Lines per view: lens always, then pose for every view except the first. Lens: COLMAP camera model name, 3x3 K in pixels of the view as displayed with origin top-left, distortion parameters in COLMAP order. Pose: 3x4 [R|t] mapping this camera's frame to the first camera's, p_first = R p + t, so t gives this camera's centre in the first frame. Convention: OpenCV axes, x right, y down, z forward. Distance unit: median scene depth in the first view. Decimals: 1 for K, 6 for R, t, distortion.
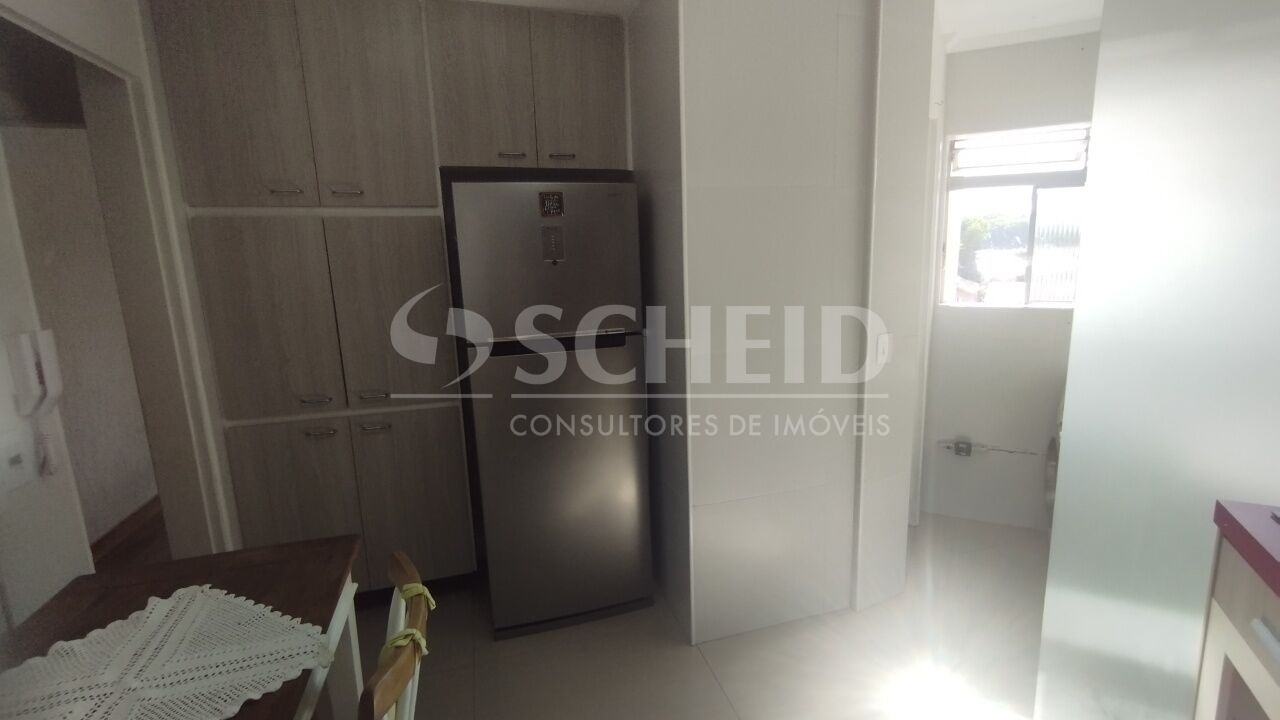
lens RADIAL K [[595.7, 0, 662.9], [0, 595.7, 365.5], [0, 0, 1]] dist [-0.000521, 0.000099]
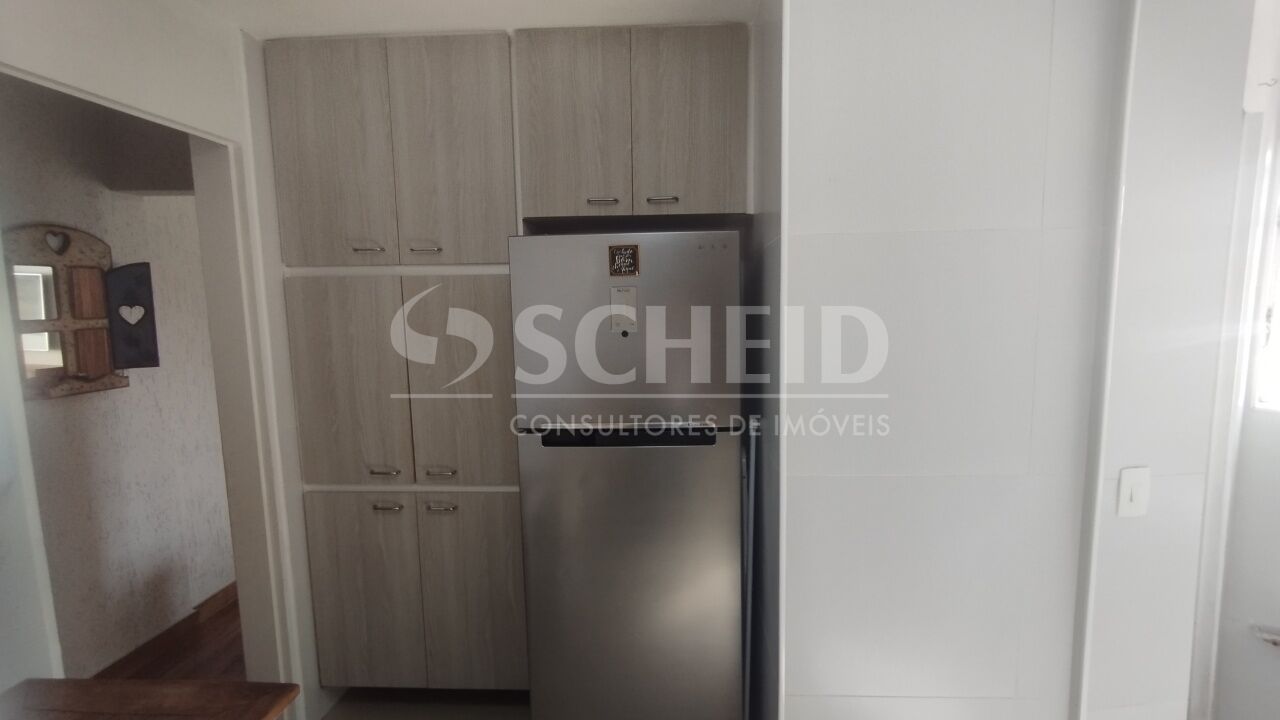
lens RADIAL K [[595.7, 0, 662.9], [0, 595.7, 365.5], [0, 0, 1]] dist [-0.000521, 0.000099]
pose [[0.936015, 0.051649, -0.348151, 0.131616], [-0.075472, 0.995619, -0.055206, -0.086099], [0.343774, 0.077949, 0.935812, 0.270427]]
